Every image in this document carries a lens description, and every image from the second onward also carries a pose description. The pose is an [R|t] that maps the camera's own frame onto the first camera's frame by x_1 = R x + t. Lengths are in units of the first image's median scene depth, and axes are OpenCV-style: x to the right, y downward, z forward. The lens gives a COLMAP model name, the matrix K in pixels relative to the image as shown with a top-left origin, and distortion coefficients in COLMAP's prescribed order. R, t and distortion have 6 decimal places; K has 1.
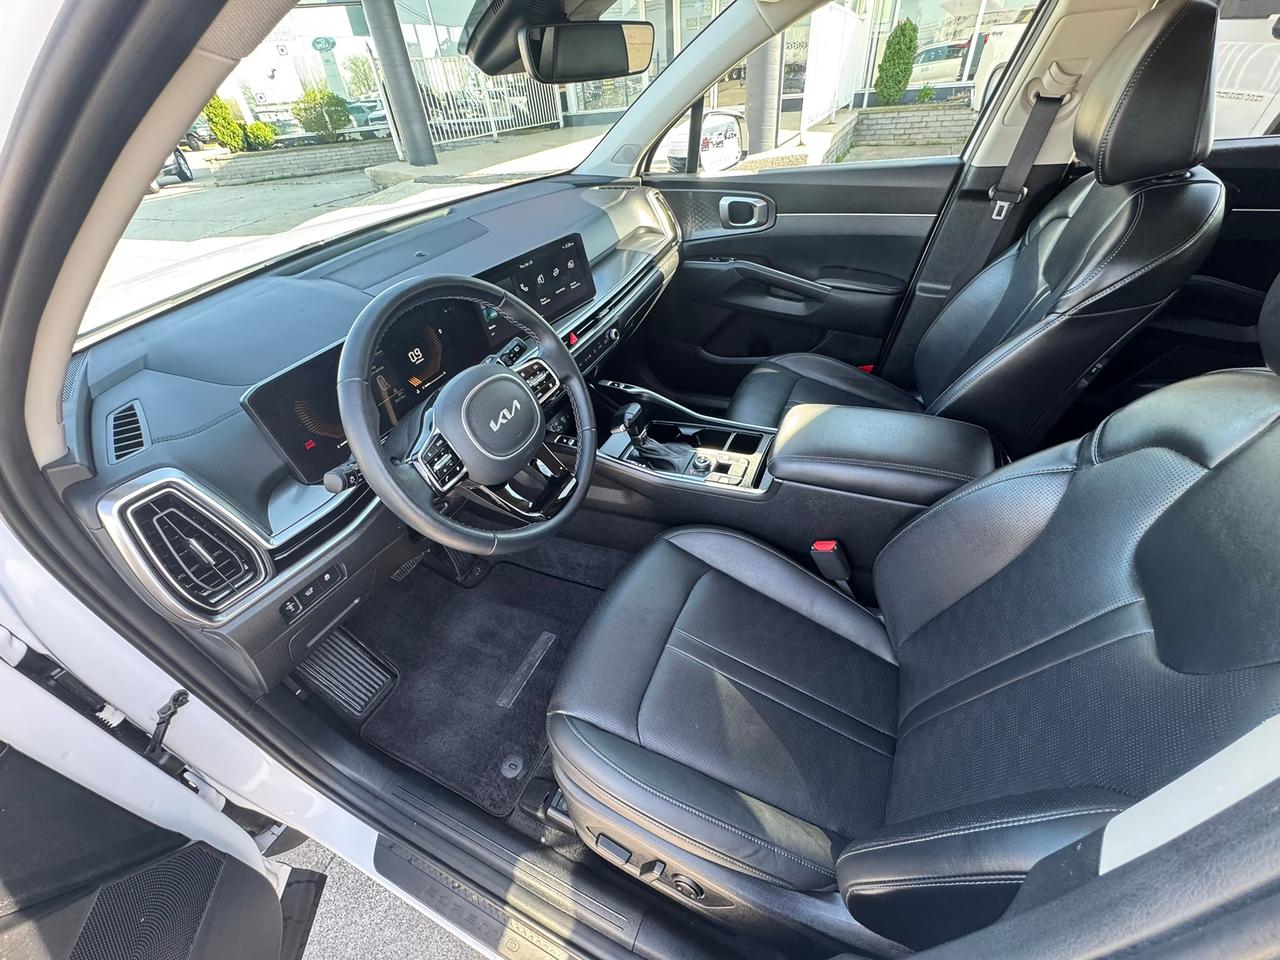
lens RADIAL K [[514.4, 0, 637.6], [0, 514.4, 476.2], [0, 0, 1]] dist [-0.003350, -0.000002]
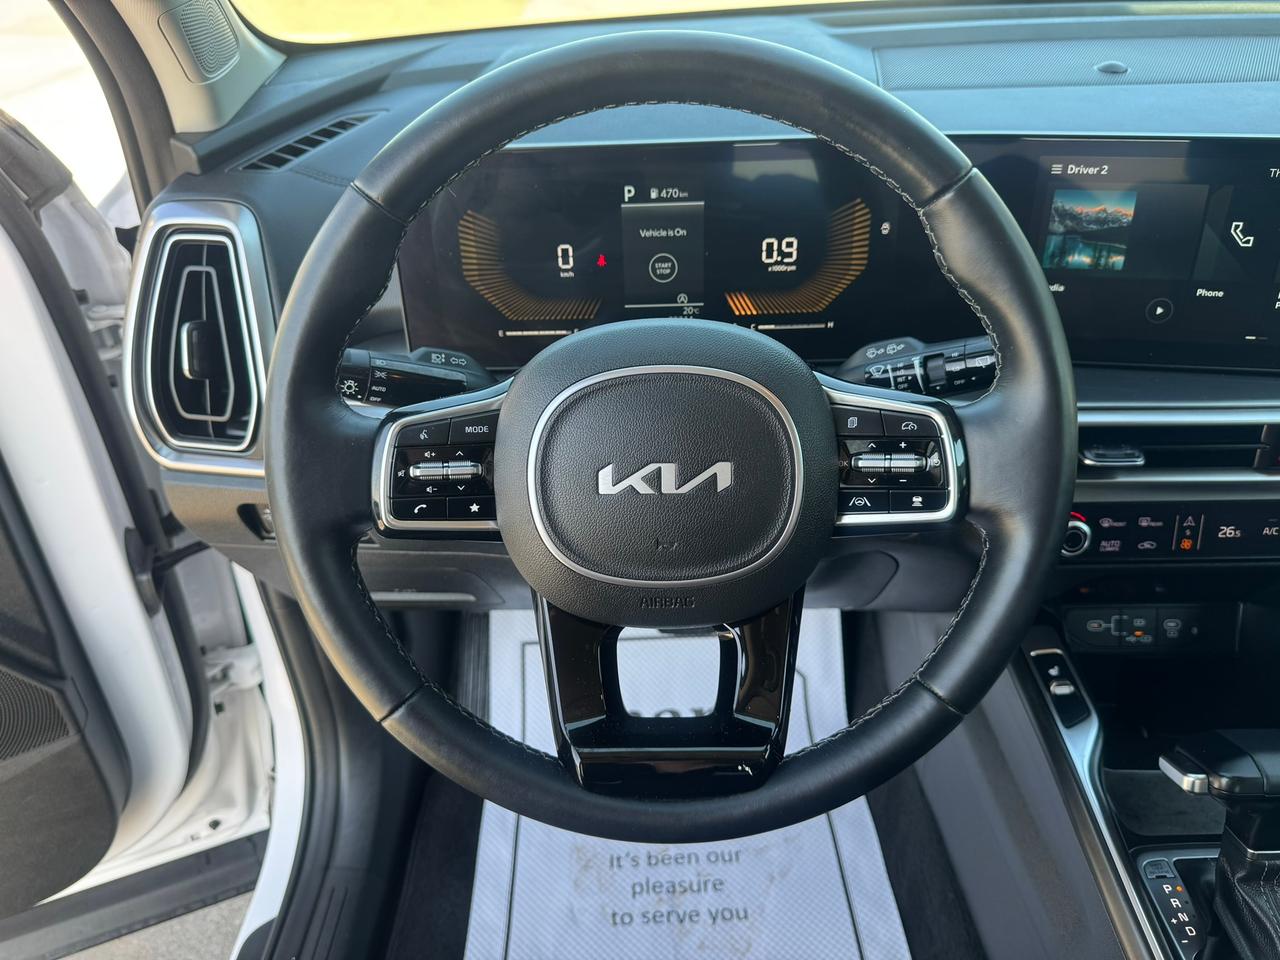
lens RADIAL K [[898.5, 0, 633.0], [0, 898.5, 485.1], [0, 0, 1]] dist [0.144126, -0.260918]
pose [[0.397793, 0.574597, -0.715262, 0.148161], [-0.575557, 0.763402, 0.293174, -0.249012], [0.714489, 0.295052, 0.634390, 0.541415]]
